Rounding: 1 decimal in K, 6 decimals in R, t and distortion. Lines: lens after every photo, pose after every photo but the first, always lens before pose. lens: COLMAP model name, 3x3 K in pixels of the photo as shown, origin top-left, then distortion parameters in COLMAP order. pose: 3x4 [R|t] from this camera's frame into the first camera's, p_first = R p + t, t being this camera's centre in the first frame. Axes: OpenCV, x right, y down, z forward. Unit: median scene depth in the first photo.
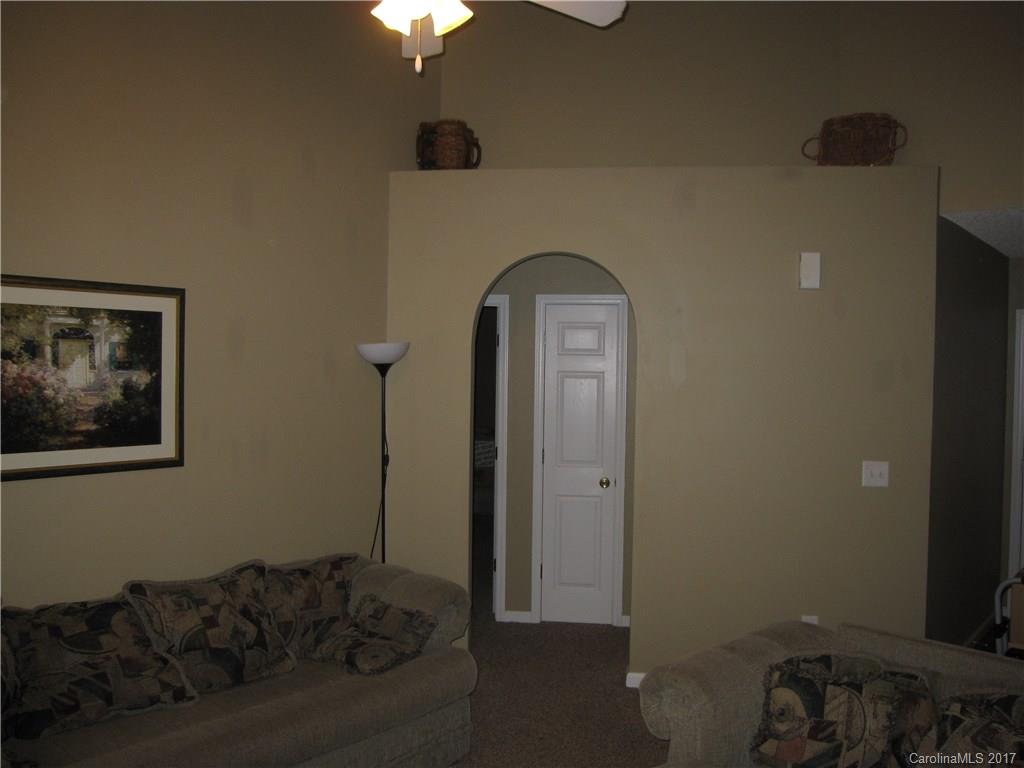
lens RADIAL K [[886.1, 0, 512.0], [0, 886.1, 384.0], [0, 0, 1]] dist [-0.054897, 0.021083]
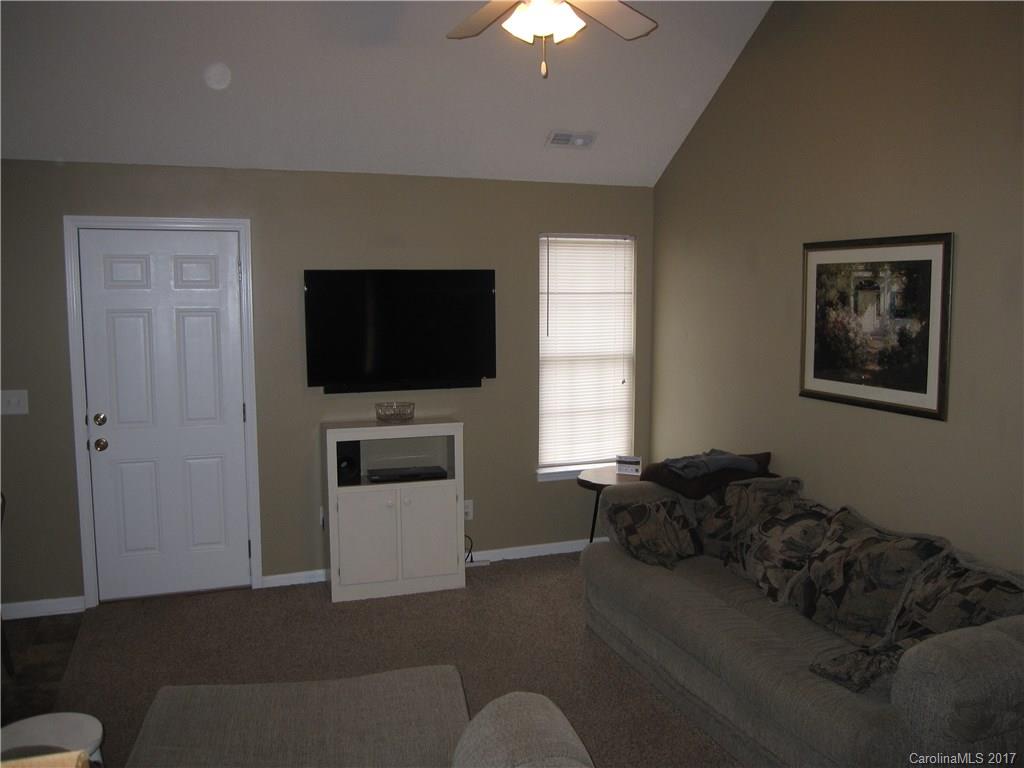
lens RADIAL K [[886.1, 0, 512.0], [0, 886.1, 384.0], [0, 0, 1]] dist [-0.054897, 0.021083]
pose [[-0.507431, 0.081519, -0.857828, 0.730273], [-0.019662, 0.994161, 0.106105, -0.040995], [0.861468, 0.070708, -0.502865, 1.168763]]
